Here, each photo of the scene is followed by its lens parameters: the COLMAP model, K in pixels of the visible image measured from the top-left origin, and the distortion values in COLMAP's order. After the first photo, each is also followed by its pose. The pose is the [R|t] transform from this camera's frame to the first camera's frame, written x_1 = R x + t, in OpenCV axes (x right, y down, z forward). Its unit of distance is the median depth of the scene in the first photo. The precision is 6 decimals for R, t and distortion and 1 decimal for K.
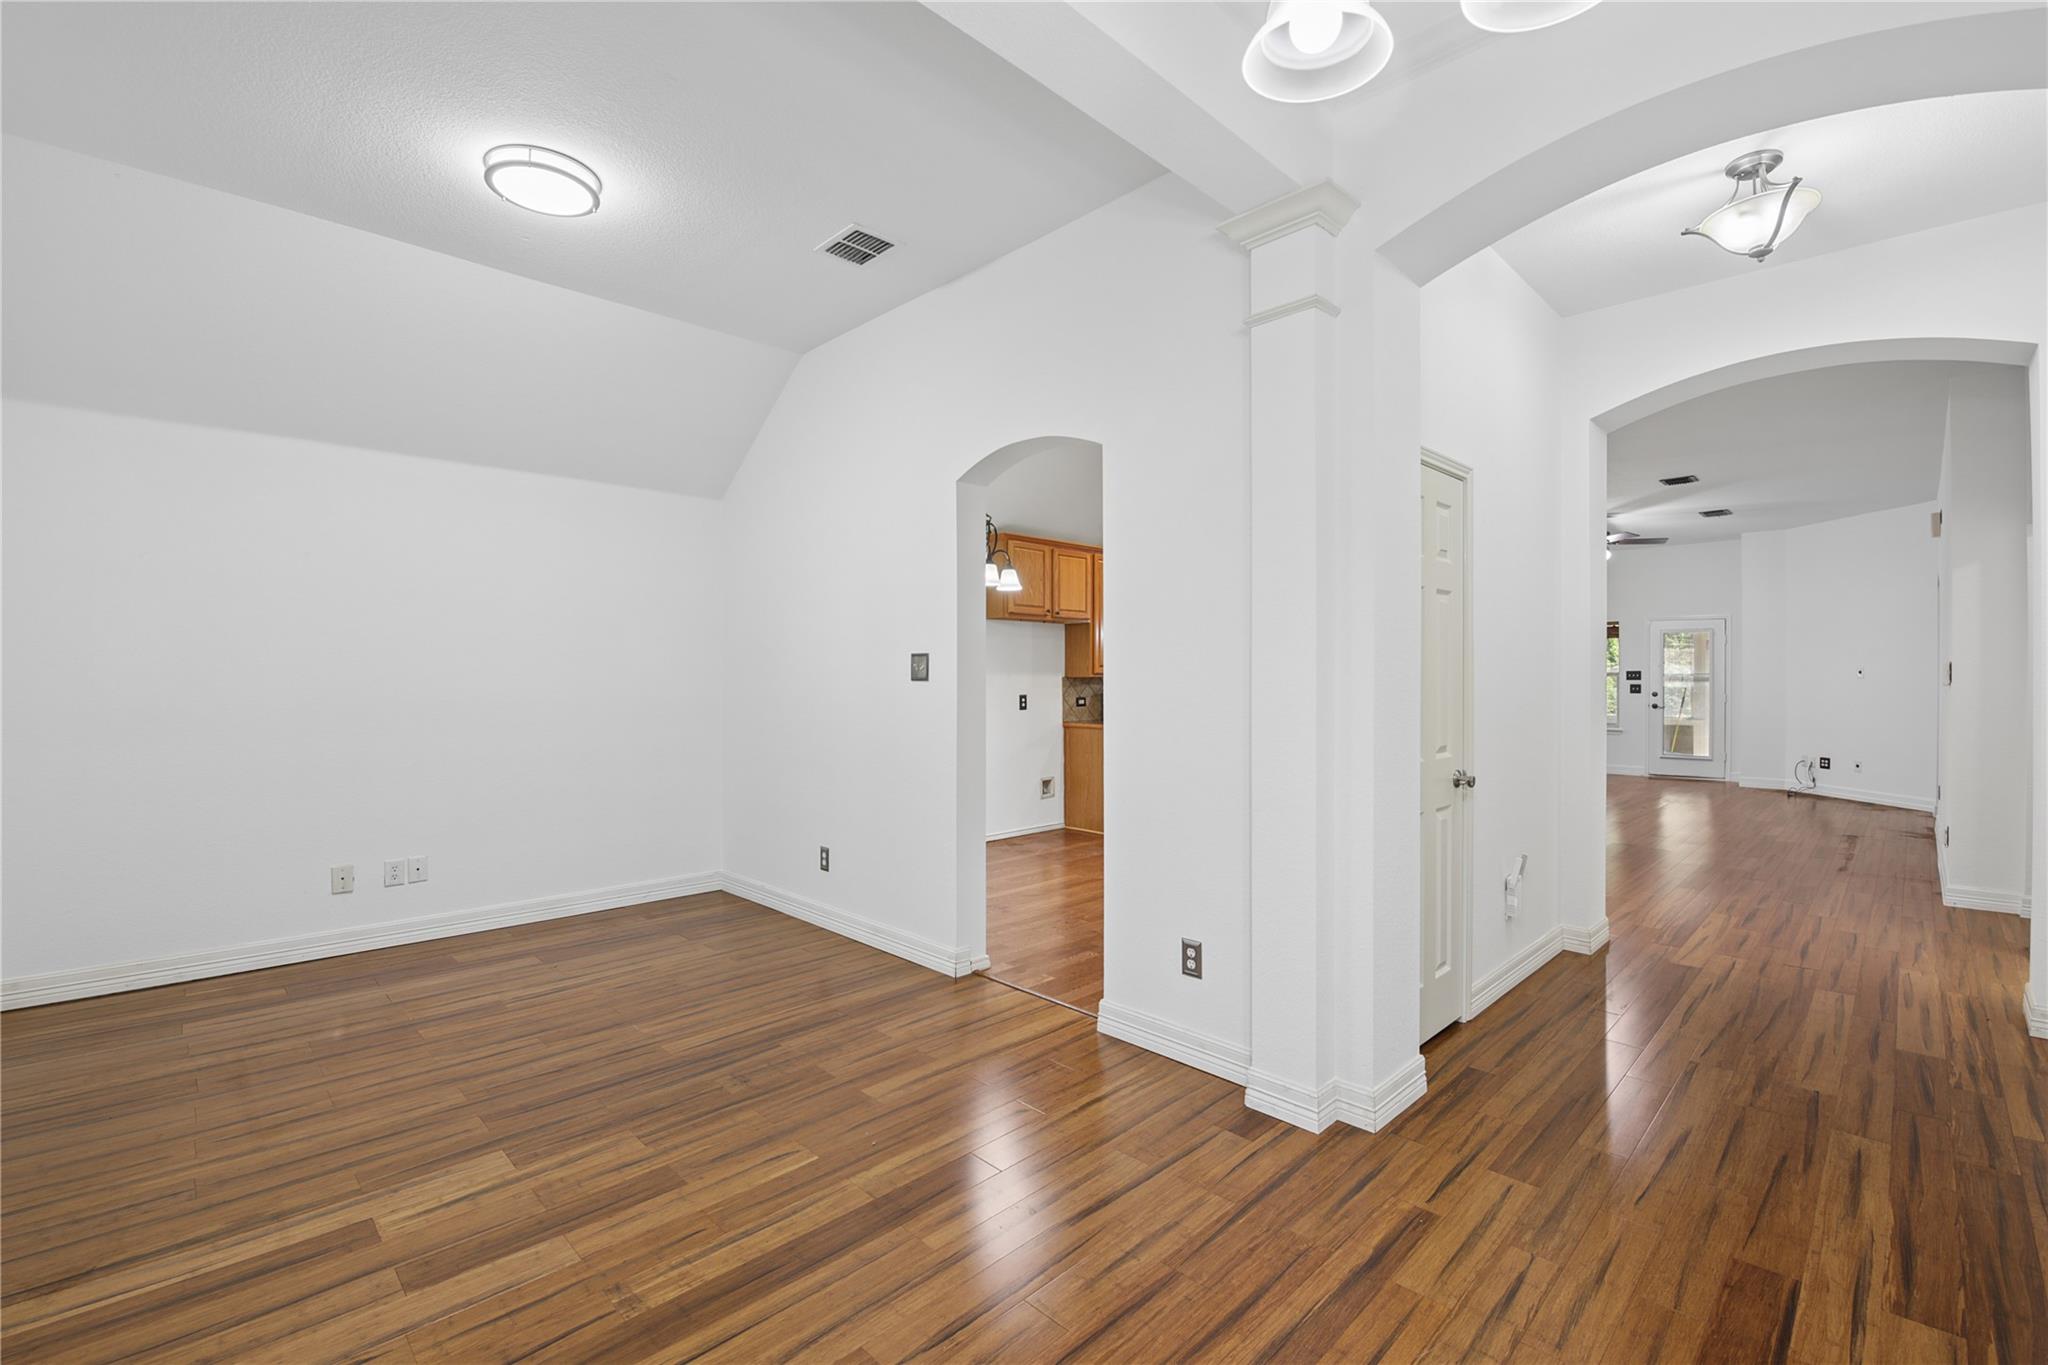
lens RADIAL K [[882.8, 0, 1025.7], [0, 882.8, 685.2], [0, 0, 1]] dist [-0.012841, -0.001252]
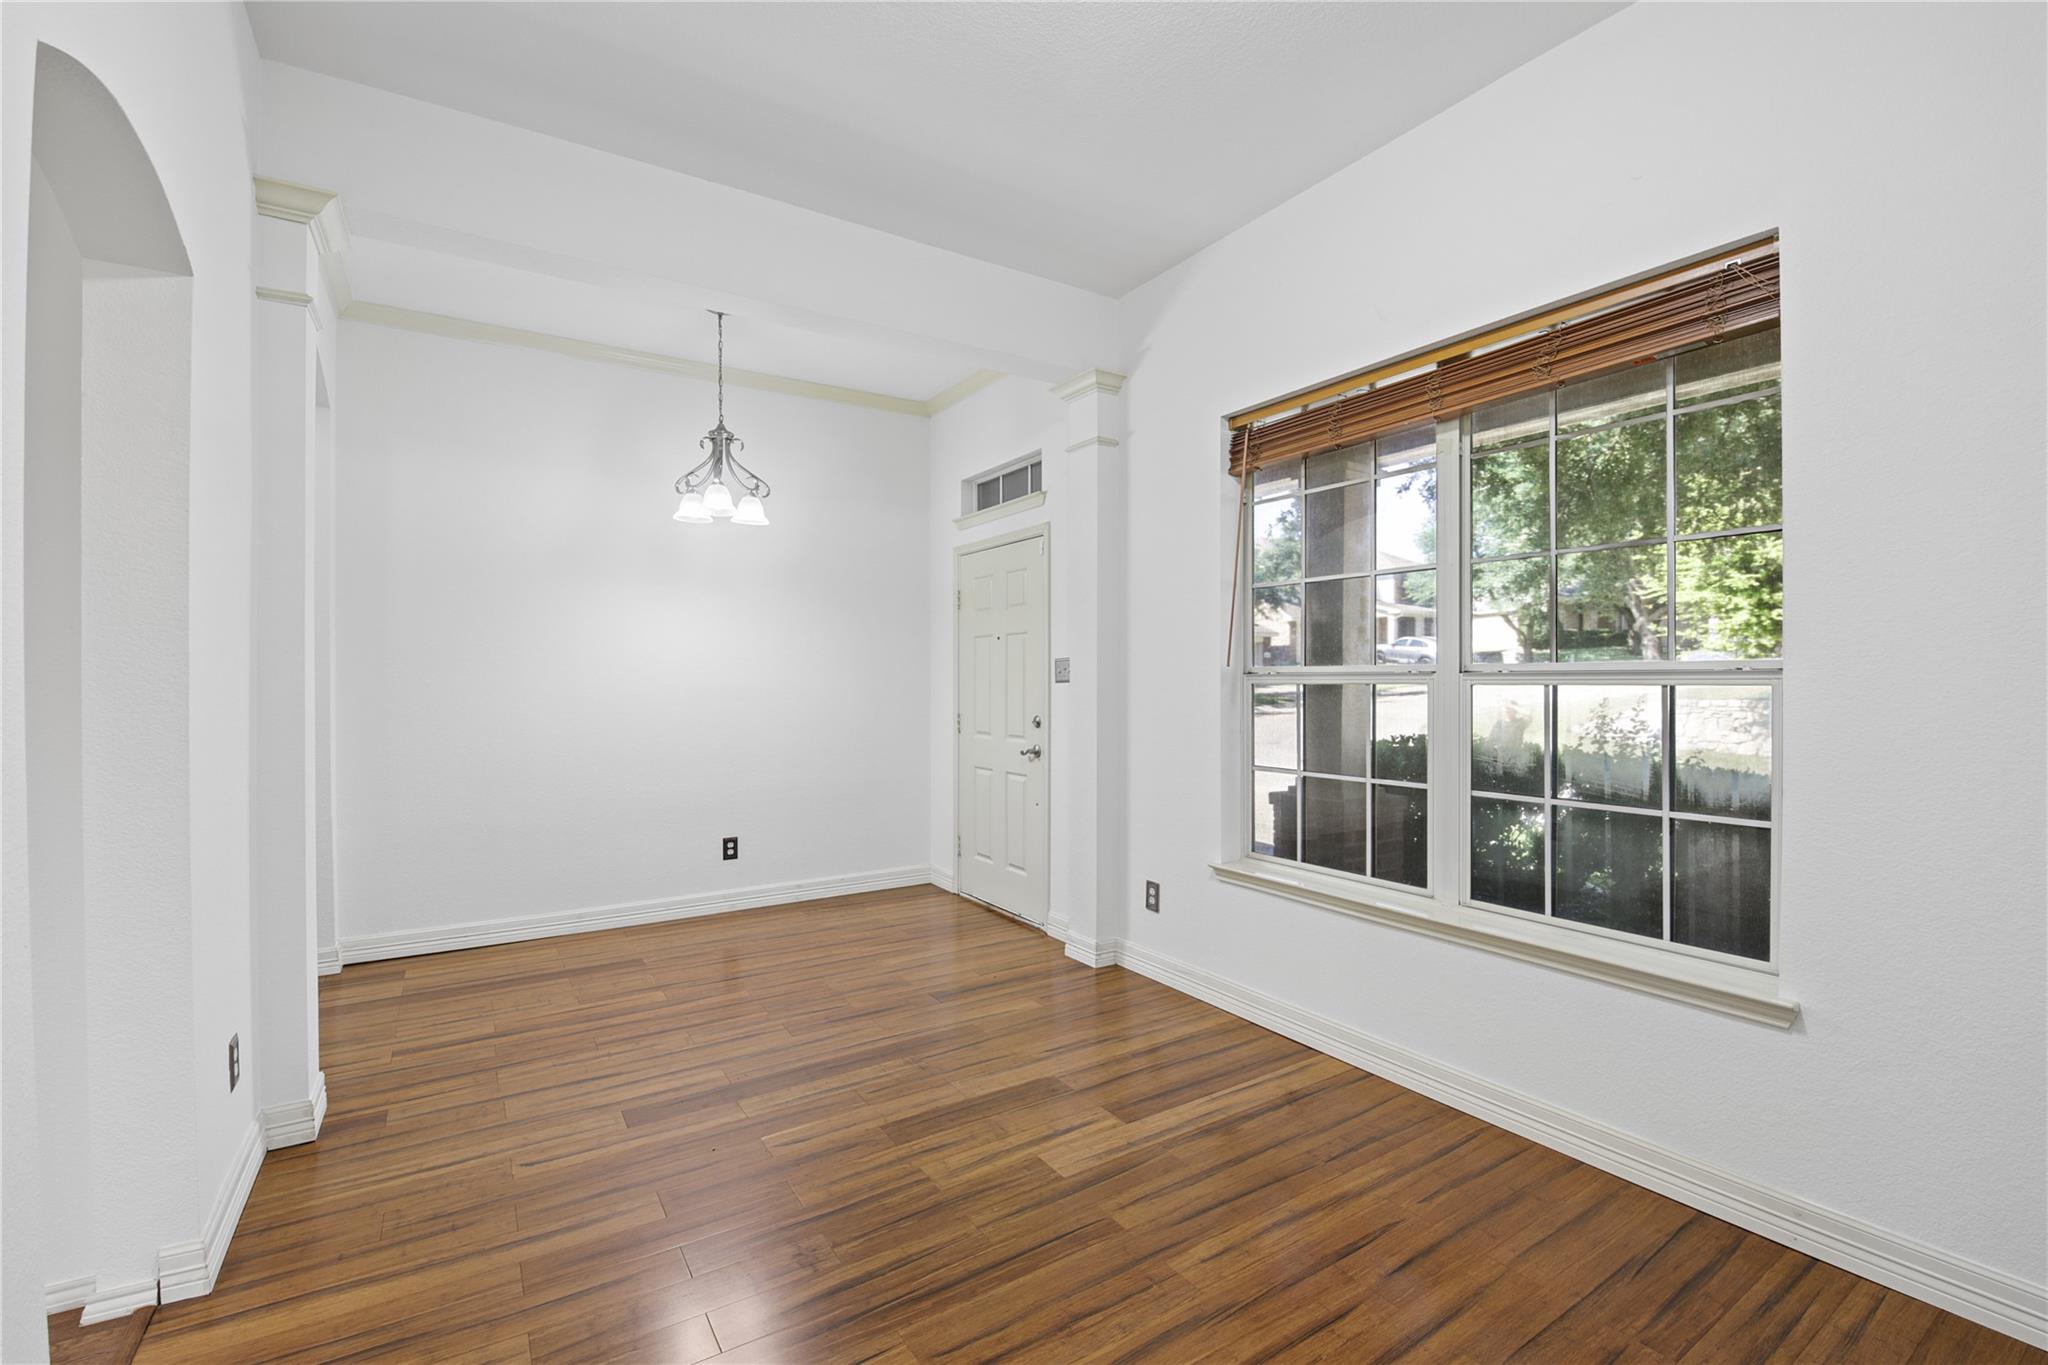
lens RADIAL K [[882.8, 0, 1029.2], [0, 882.8, 681.0], [0, 0, 1]] dist [-0.012841, -0.001252]
pose [[-0.978972, 0.004372, 0.203950, -0.788577], [0.006366, 0.999938, 0.009123, -0.016481], [-0.203897, 0.010229, -0.978939, 2.013046]]
